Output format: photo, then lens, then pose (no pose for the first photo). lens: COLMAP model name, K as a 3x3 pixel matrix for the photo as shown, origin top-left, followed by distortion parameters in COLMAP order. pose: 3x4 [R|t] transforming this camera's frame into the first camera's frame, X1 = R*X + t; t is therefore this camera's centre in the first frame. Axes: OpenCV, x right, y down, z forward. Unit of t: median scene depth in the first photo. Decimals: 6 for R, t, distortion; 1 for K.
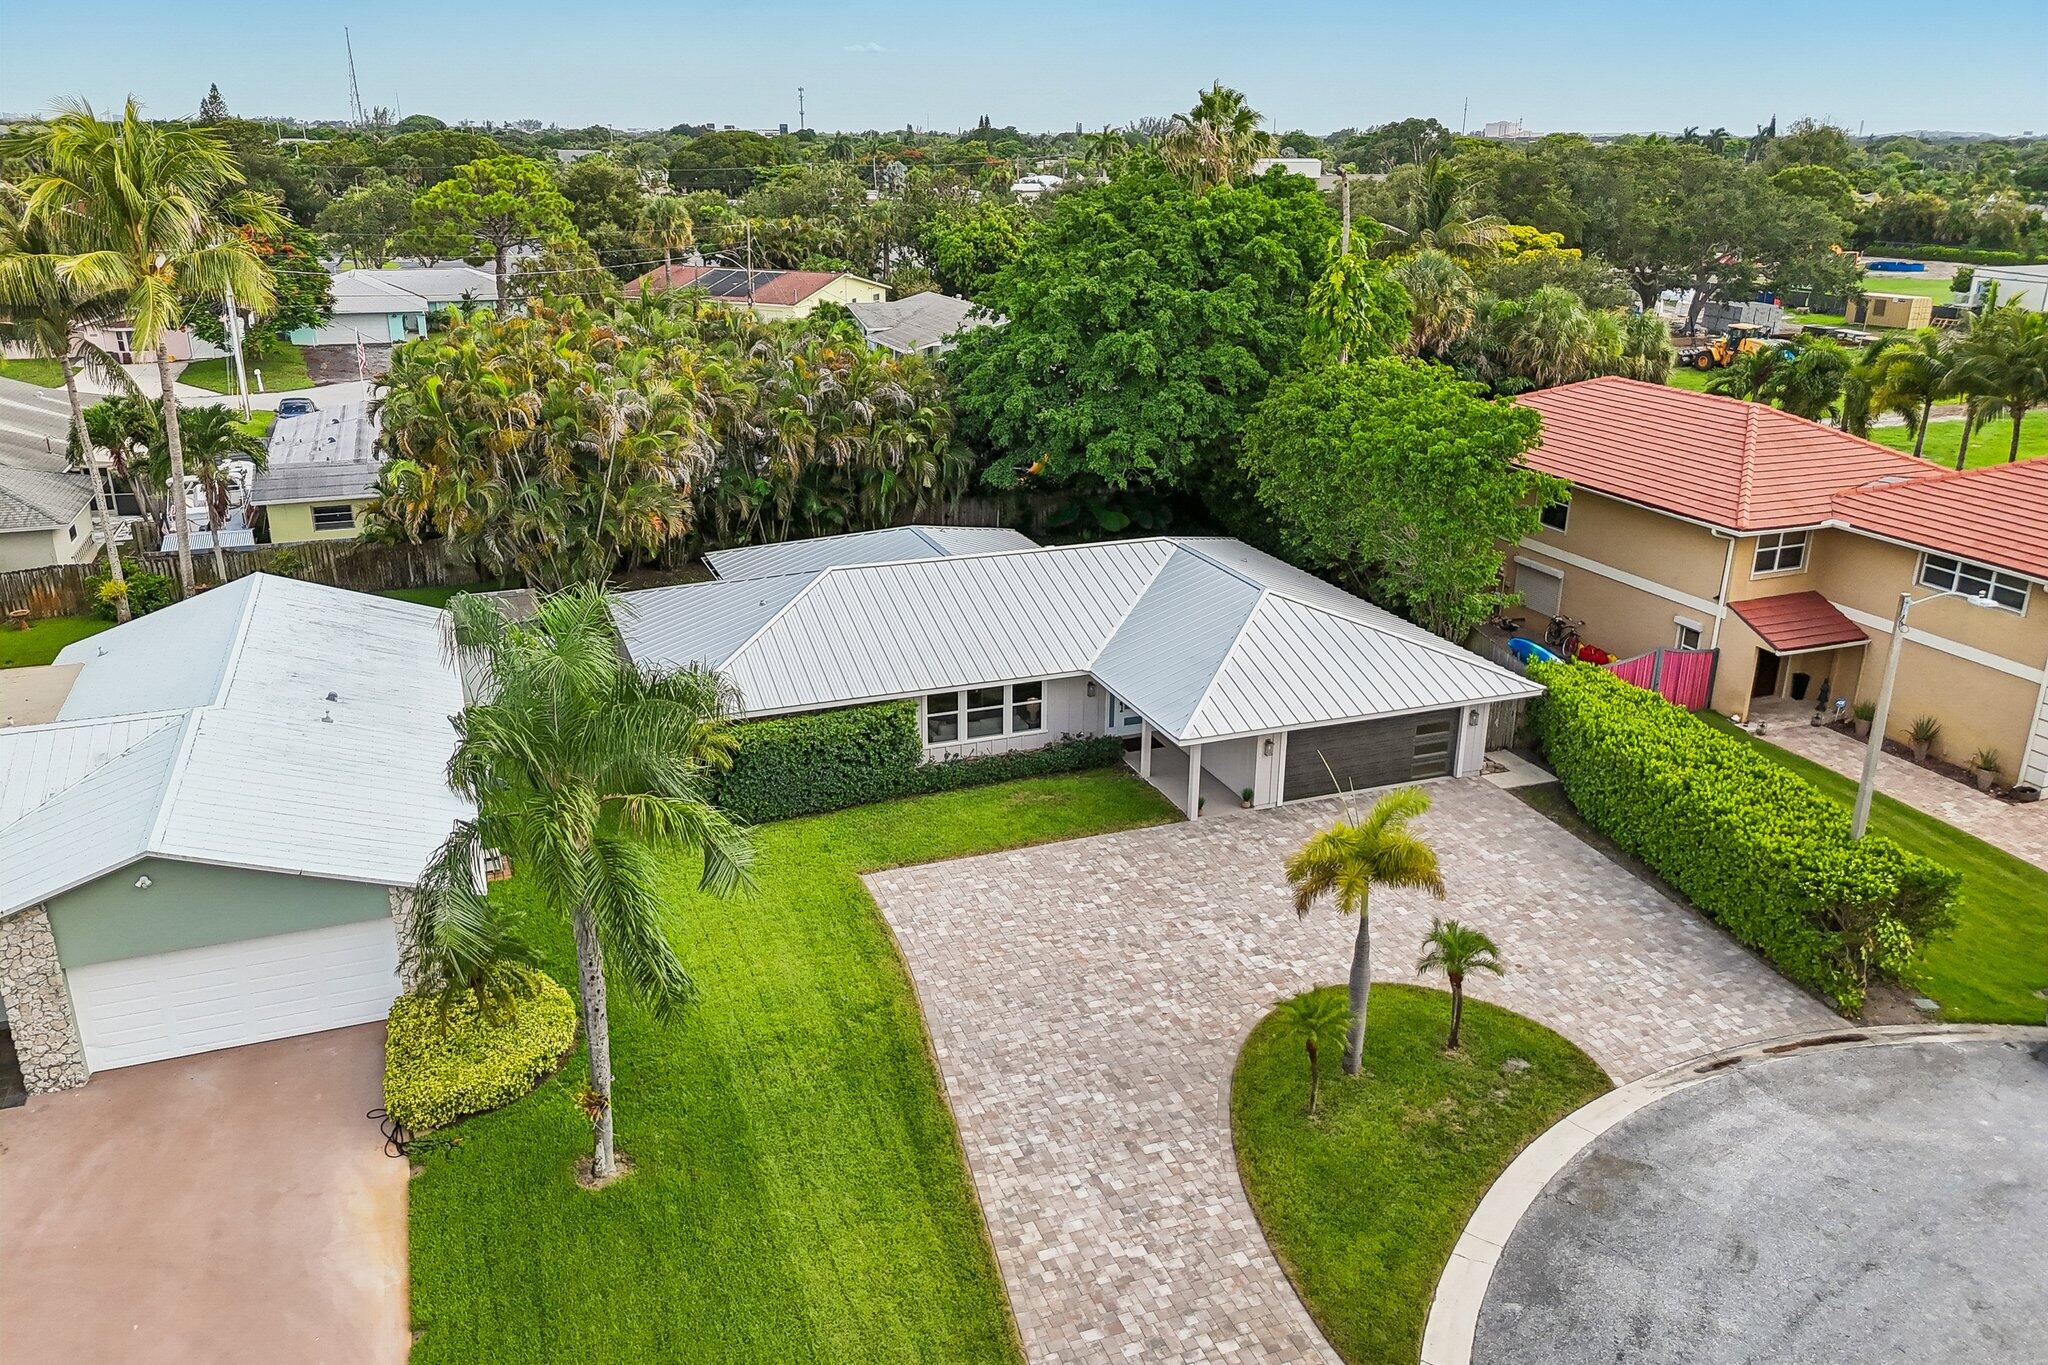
lens RADIAL K [[1517.9, 0, 1024.0], [0, 1517.9, 682.5], [0, 0, 1]] dist [0.057500, -0.002157]
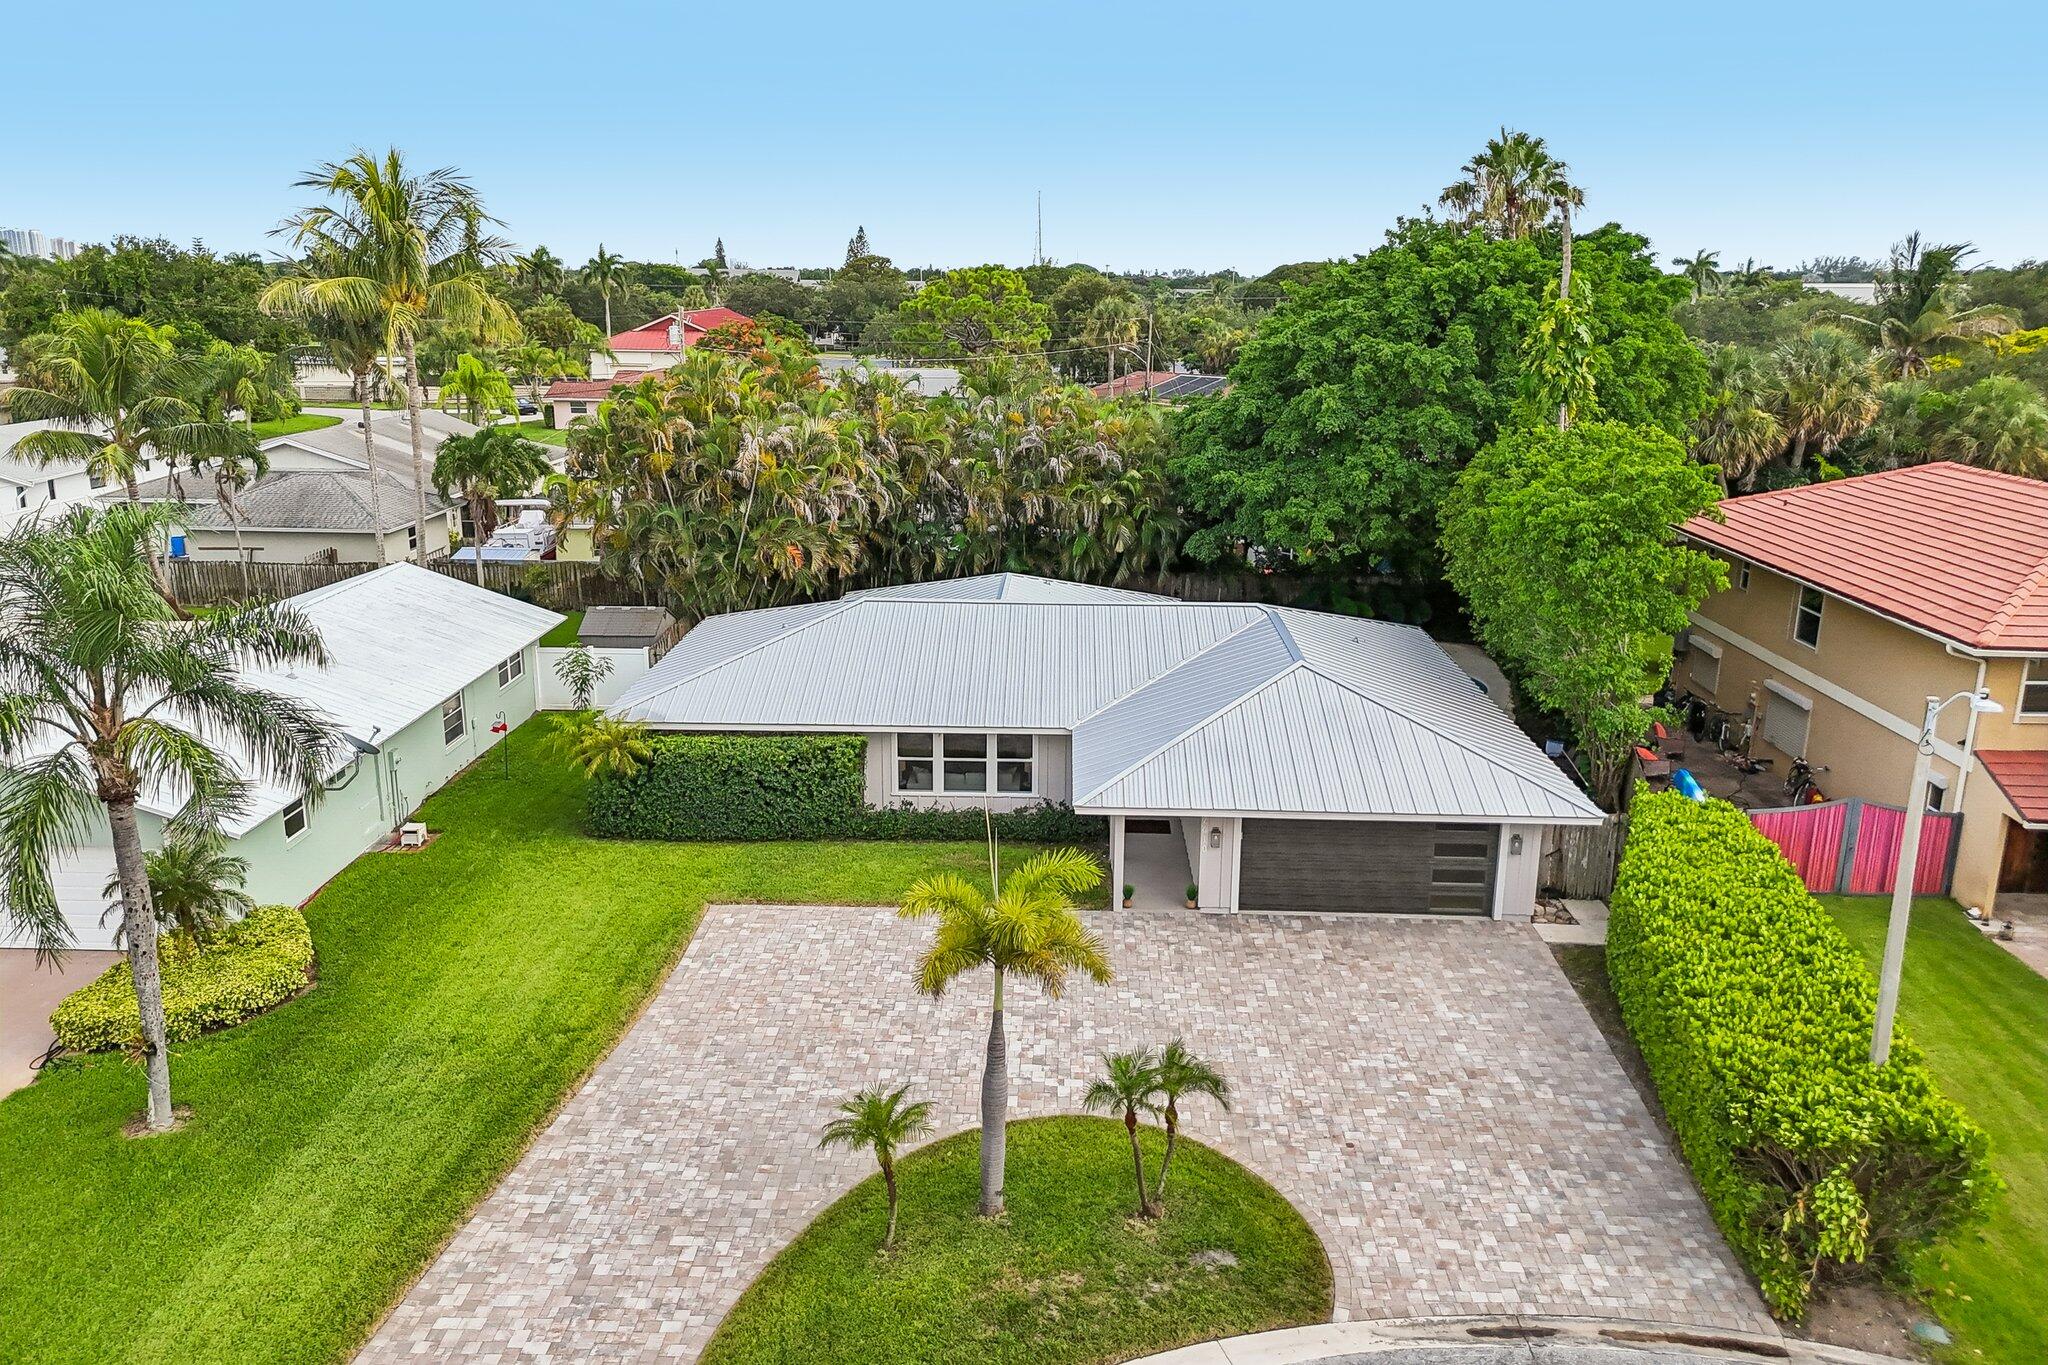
lens RADIAL K [[1509.0, 0, 1024.0], [0, 1509.0, 682.5], [0, 0, 1]] dist [0.042860, -0.005710]
pose [[0.919808, 0.100598, -0.379252, 0.343814], [-0.133142, 0.989248, -0.060512, 0.021360], [0.369087, 0.106154, 0.923312, 0.180878]]
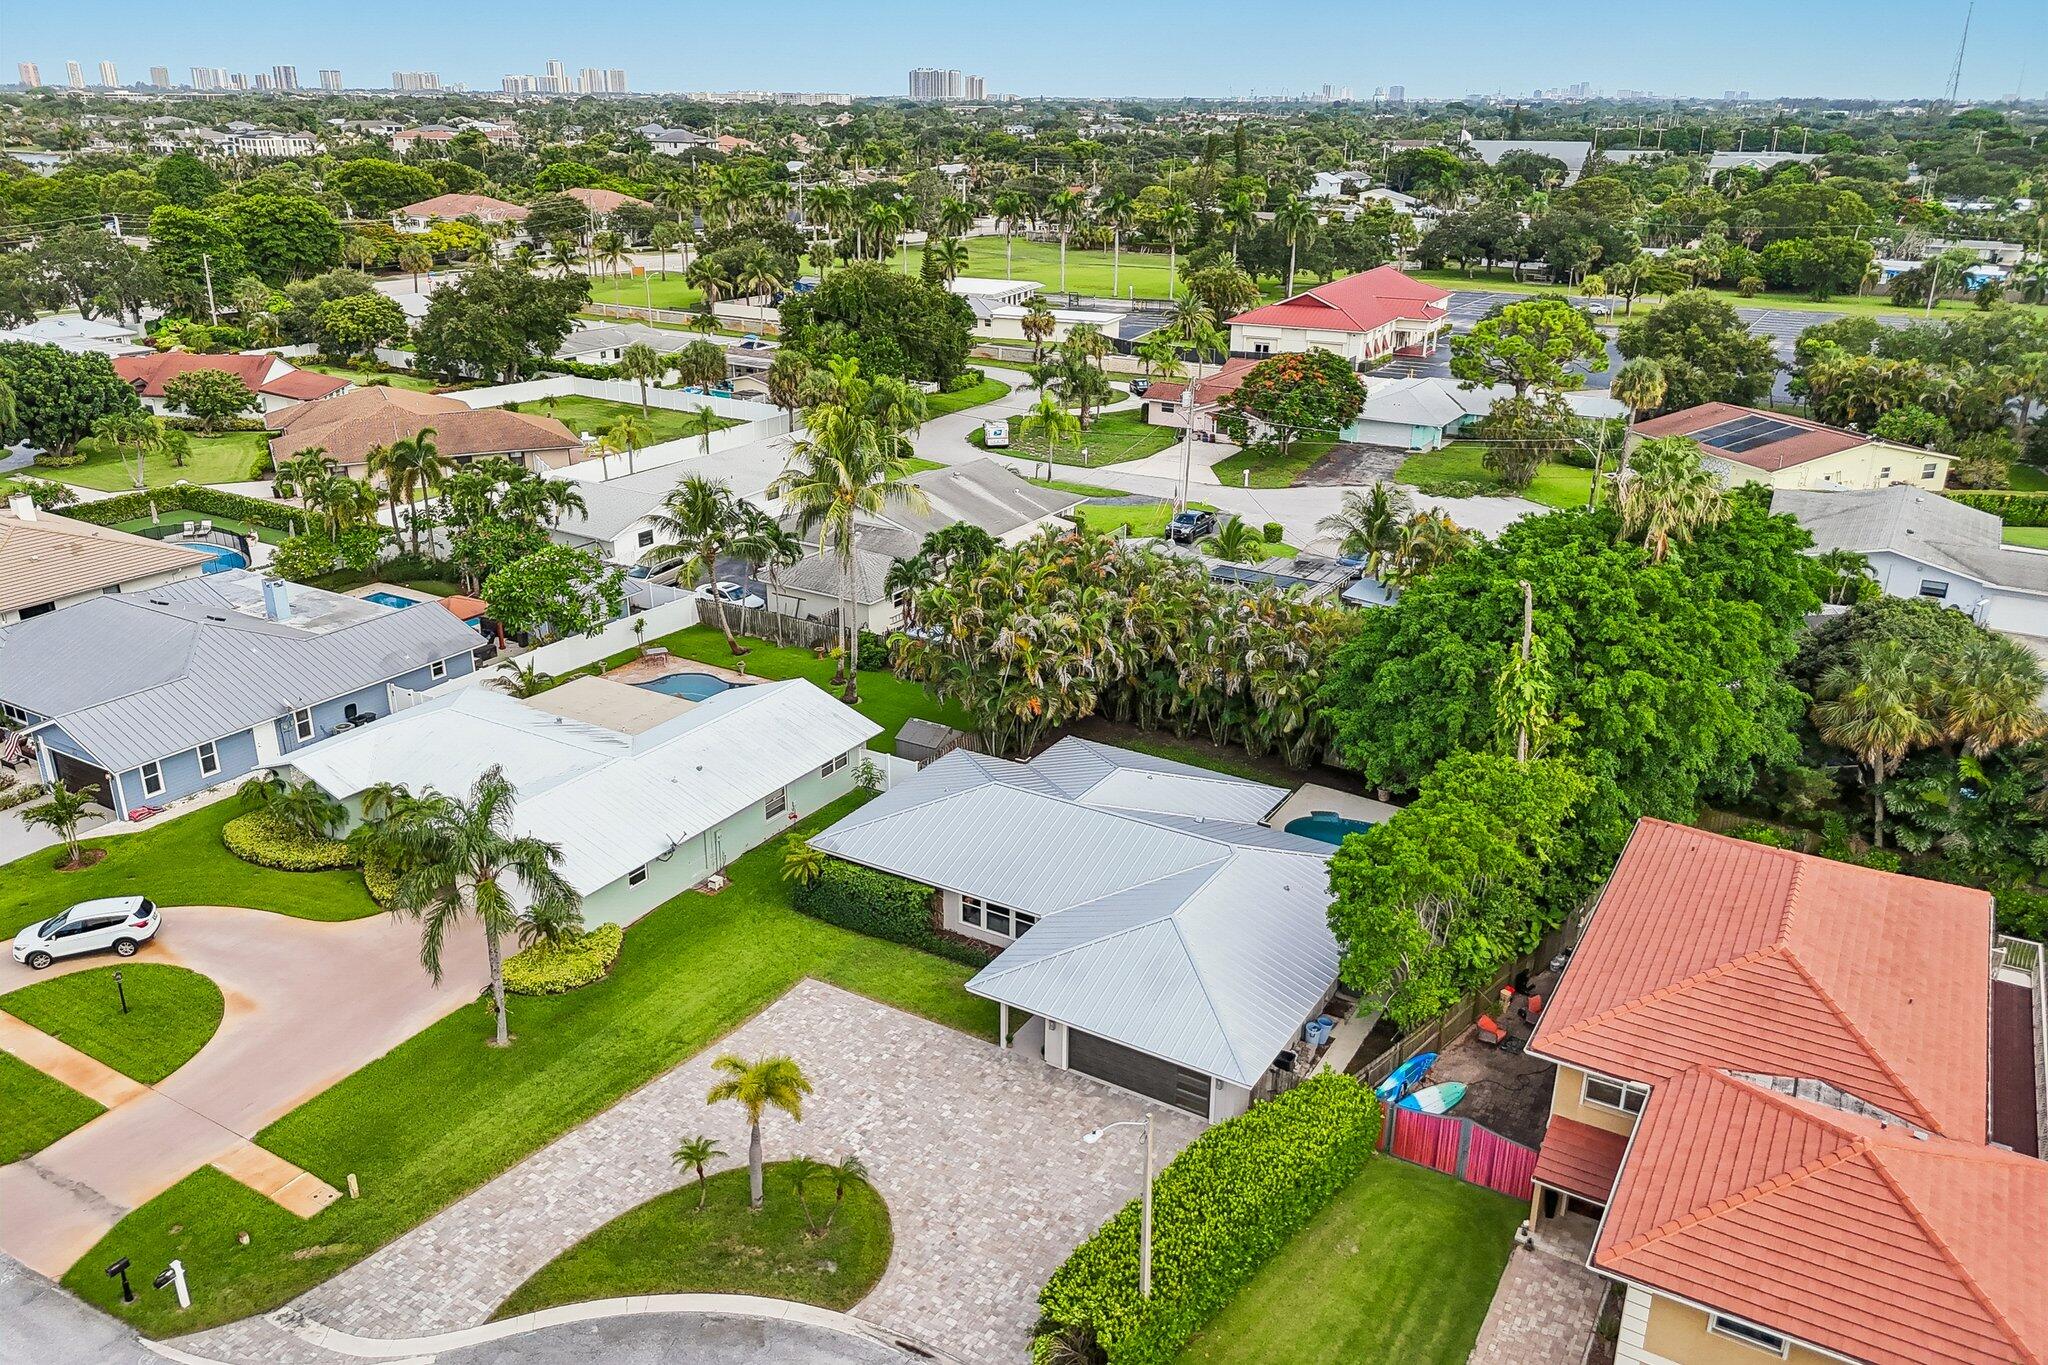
lens RADIAL K [[1509.0, 0, 1024.0], [0, 1509.0, 682.5], [0, 0, 1]] dist [0.042860, -0.005710]
pose [[0.607980, 0.278571, -0.743477, 0.981697], [-0.266936, 0.953633, 0.139027, -0.393227], [0.747734, 0.113936, 0.654150, 0.071154]]
